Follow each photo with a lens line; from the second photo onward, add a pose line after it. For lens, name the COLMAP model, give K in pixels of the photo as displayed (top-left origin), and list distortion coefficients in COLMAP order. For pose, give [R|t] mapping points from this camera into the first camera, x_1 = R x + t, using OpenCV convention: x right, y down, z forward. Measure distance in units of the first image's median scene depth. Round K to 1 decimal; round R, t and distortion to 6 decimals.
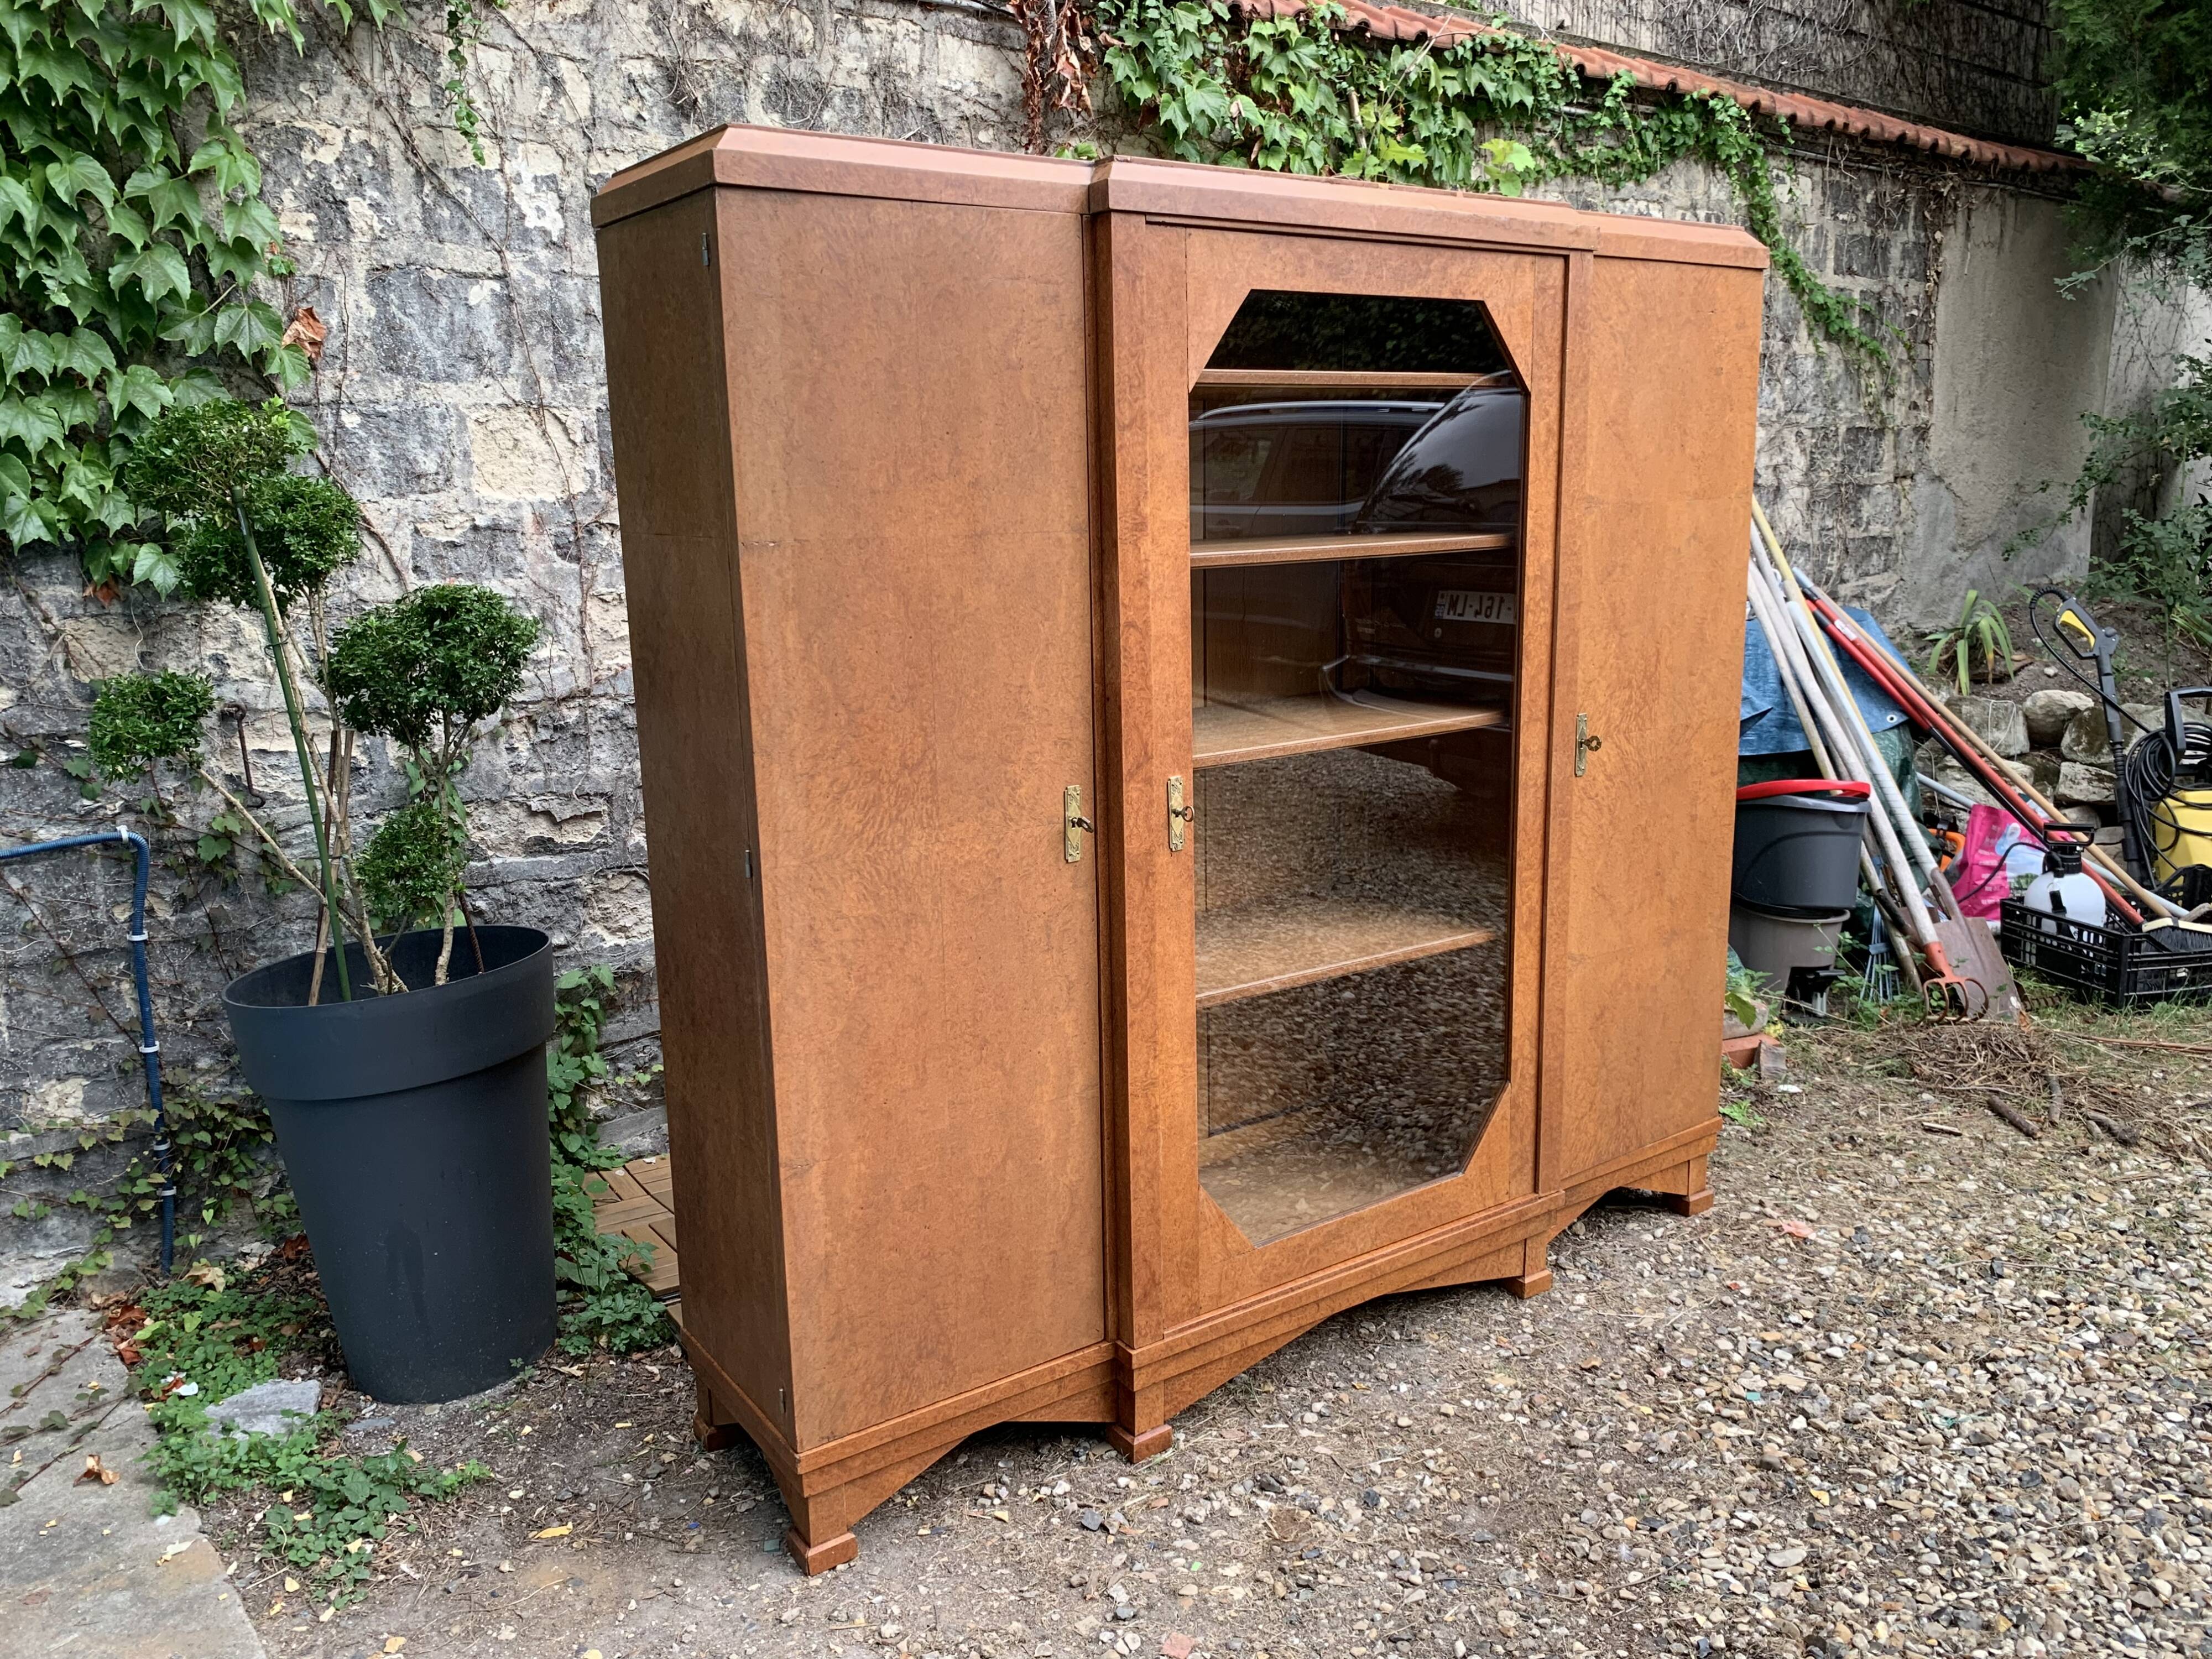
lens RADIAL K [[1715.4, 0, 1125.2], [0, 1715.4, 808.7], [0, 0, 1]] dist [0.009991, -0.008403]
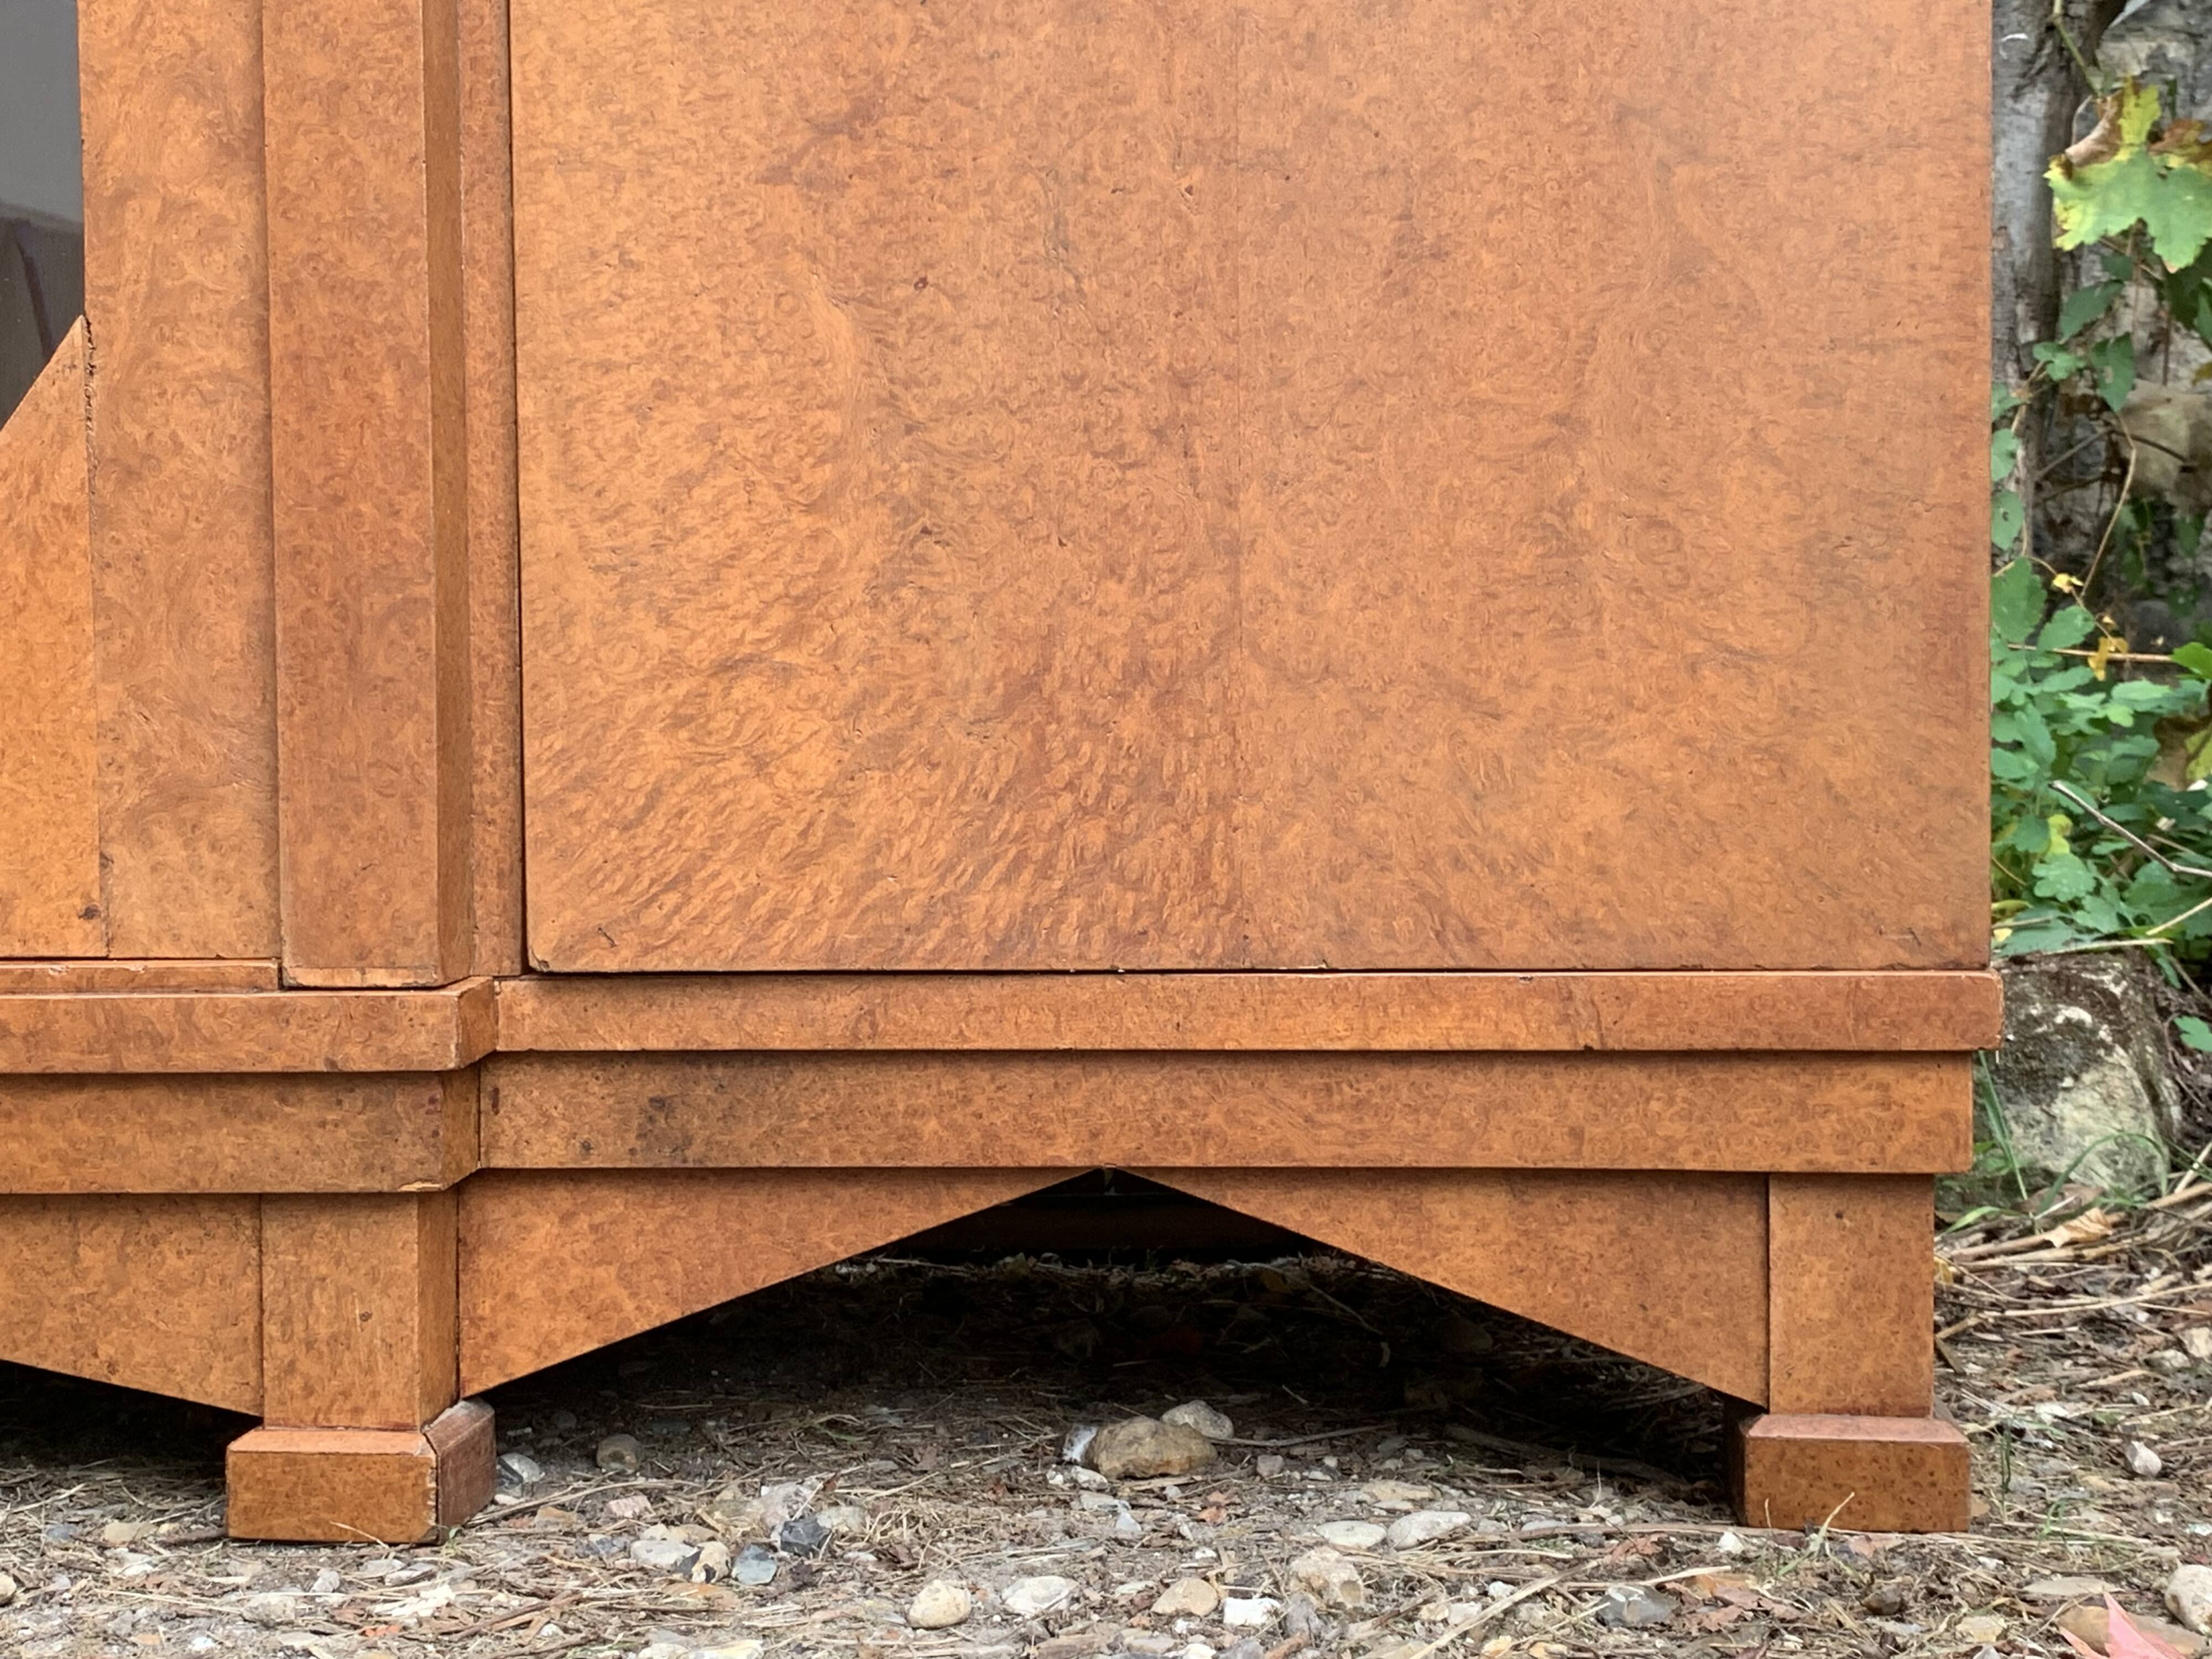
lens RADIAL K [[3104.1, 0, 1111.9], [0, 3104.1, 808.6], [0, 0, 1]] dist [0.080433, 0.000000]
pose [[0.764006, 0.038393, -0.644065, 0.575043], [-0.132510, 0.986286, -0.098393, 0.246985], [0.631455, 0.160518, 0.758616, 0.853333]]
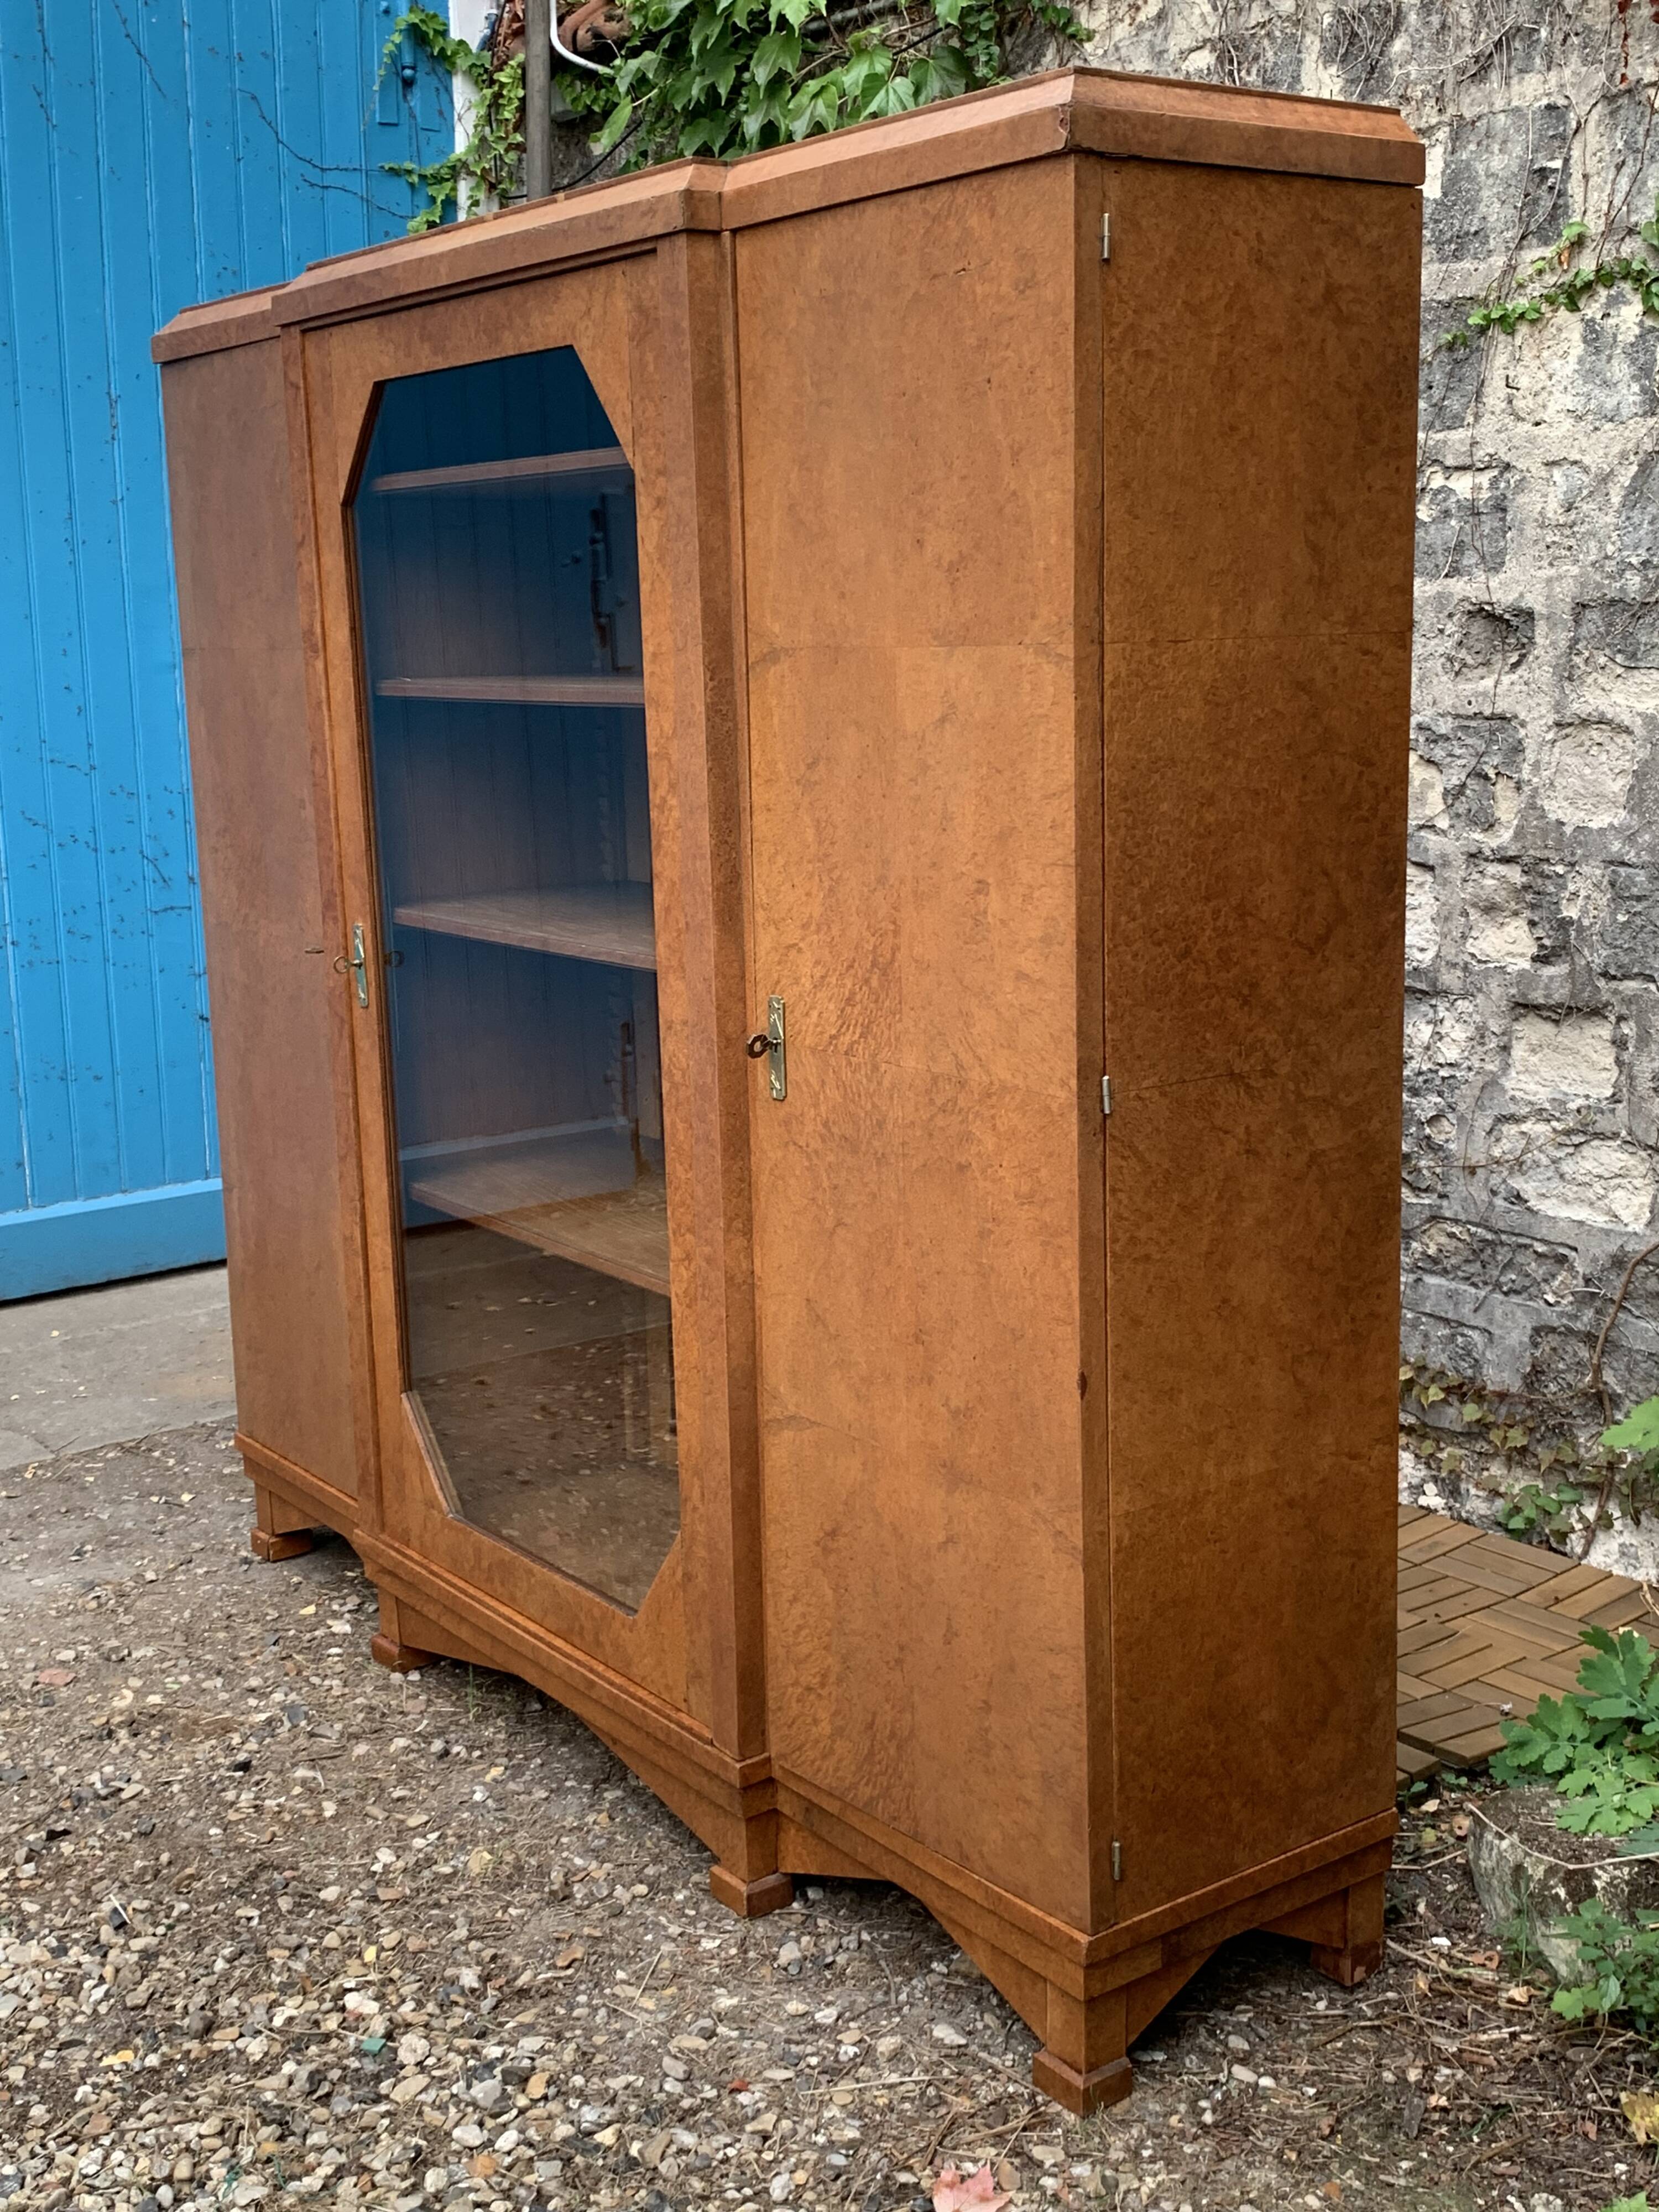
lens RADIAL K [[2566.3, 0, 808.4], [0, 2566.3, 1068.9], [0, 0, 1]] dist [0.037199, 0.000000]
pose [[0.015161, 0.195502, -0.980586, 1.203680], [-0.168983, 0.967093, 0.190199, -0.212509], [0.985502, 0.162819, 0.047699, 1.022650]]
